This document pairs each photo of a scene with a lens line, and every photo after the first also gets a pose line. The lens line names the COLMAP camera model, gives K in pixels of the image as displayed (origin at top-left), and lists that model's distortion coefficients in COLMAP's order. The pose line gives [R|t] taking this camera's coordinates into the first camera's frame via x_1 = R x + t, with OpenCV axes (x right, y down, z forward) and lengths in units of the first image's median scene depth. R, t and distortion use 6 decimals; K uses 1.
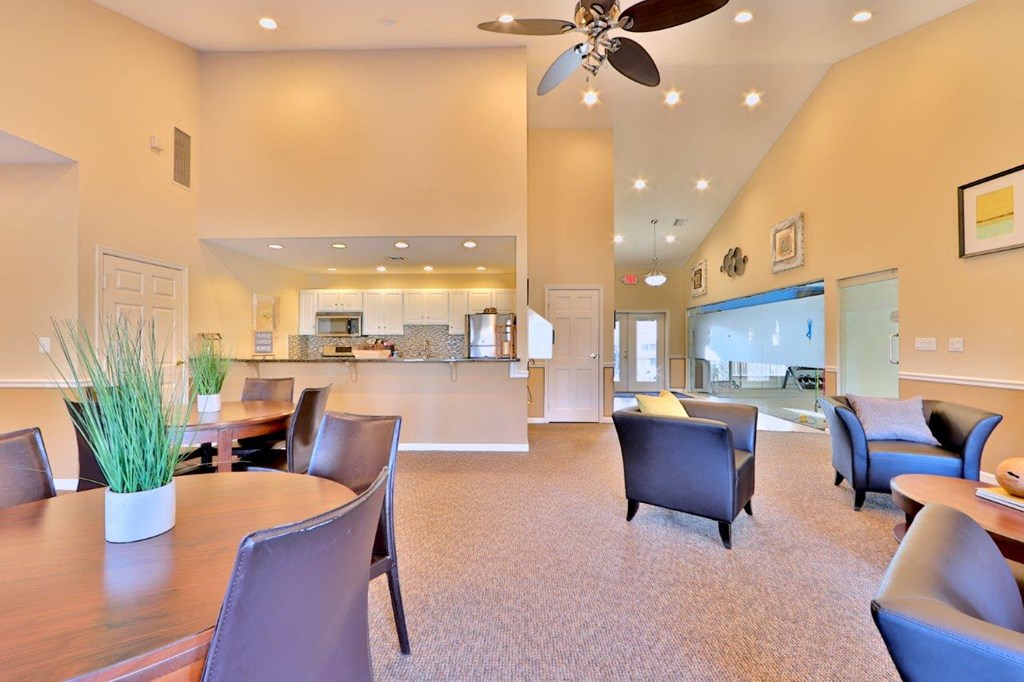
lens RADIAL K [[427.9, 0, 512.0], [0, 427.9, 341.0], [0, 0, 1]] dist [-0.001994, 0.000048]
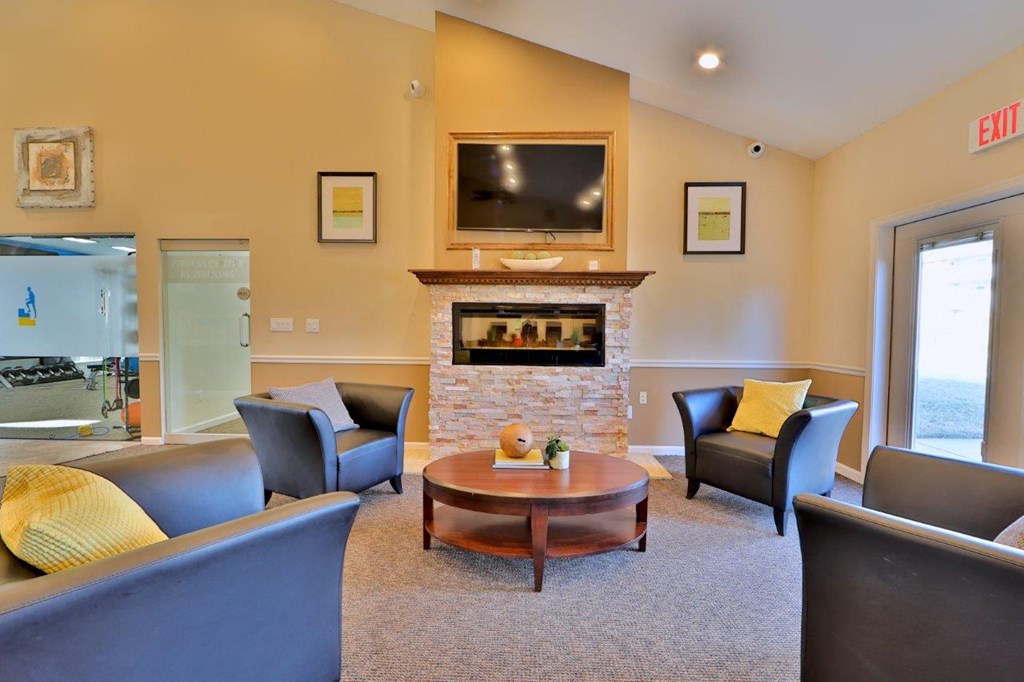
lens RADIAL K [[427.9, 0, 512.0], [0, 427.9, 341.0], [0, 0, 1]] dist [-0.001994, 0.000048]
pose [[0.018821, -0.037498, 0.999119, 0.007848], [-0.013395, 0.999197, 0.037753, 0.000321], [-0.999733, -0.014093, 0.018303, 0.319937]]
